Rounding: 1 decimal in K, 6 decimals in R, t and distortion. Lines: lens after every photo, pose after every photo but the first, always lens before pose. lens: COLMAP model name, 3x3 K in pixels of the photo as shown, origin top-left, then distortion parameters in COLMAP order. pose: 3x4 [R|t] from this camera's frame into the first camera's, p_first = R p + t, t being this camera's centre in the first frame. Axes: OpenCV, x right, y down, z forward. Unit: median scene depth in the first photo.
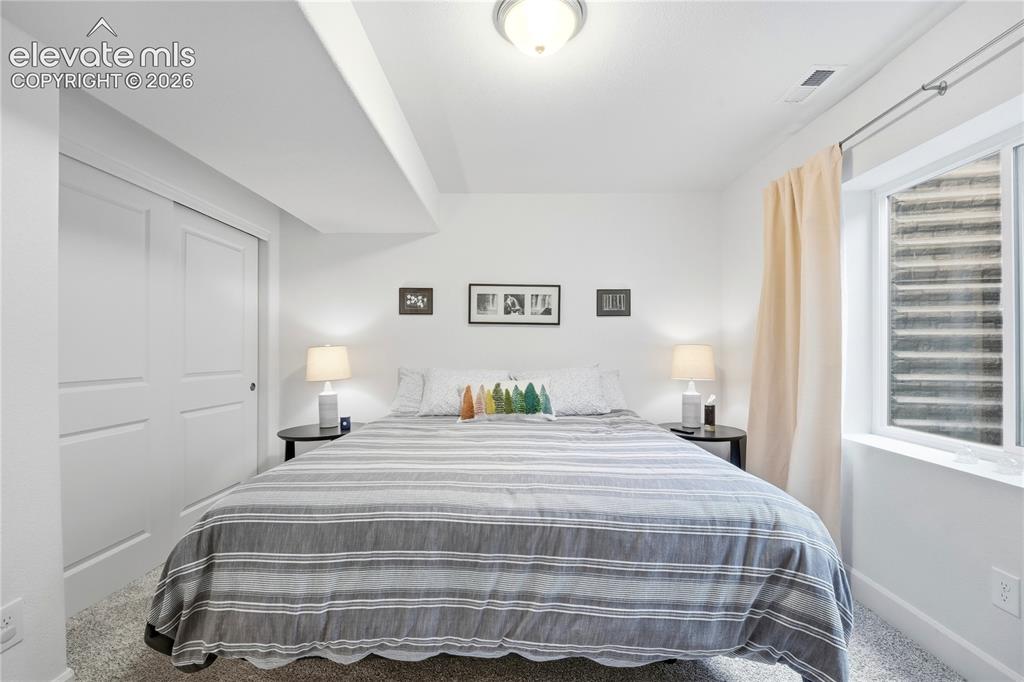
lens RADIAL K [[426.2, 0, 512.0], [0, 426.2, 341.0], [0, 0, 1]] dist [-0.009728, -0.000573]
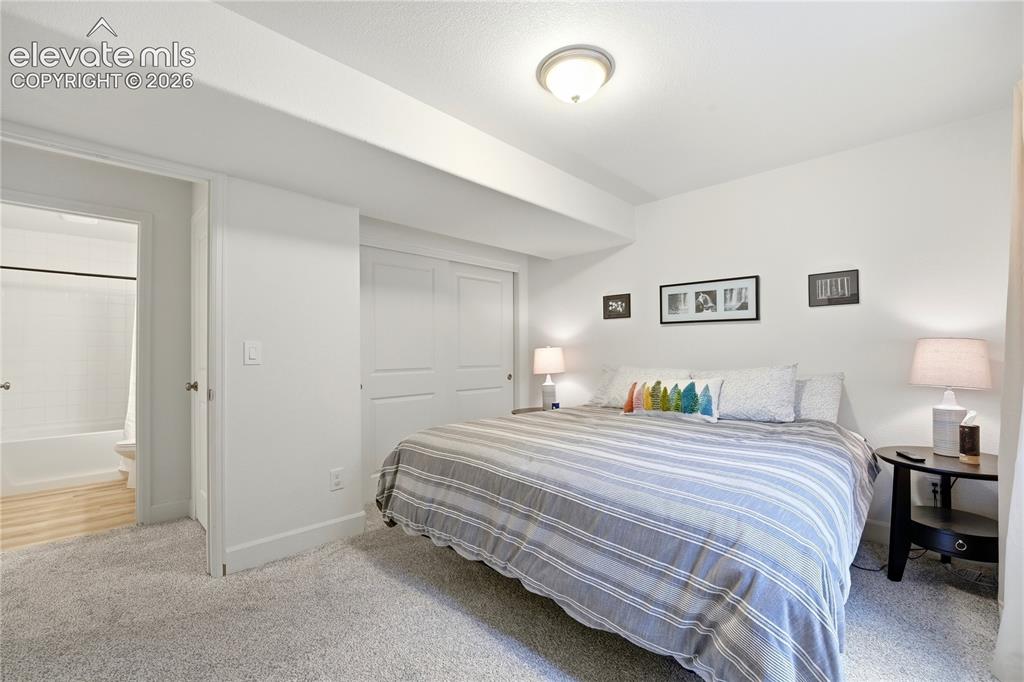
lens RADIAL K [[417.6, 0, 513.4], [0, 417.6, 324.4], [0, 0, 1]] dist [-0.001977, -0.000369]
pose [[0.723732, -0.052570, -0.688076, 0.423290], [0.026440, 0.998474, -0.048475, 0.000700], [0.689574, 0.016891, 0.724018, 0.012093]]
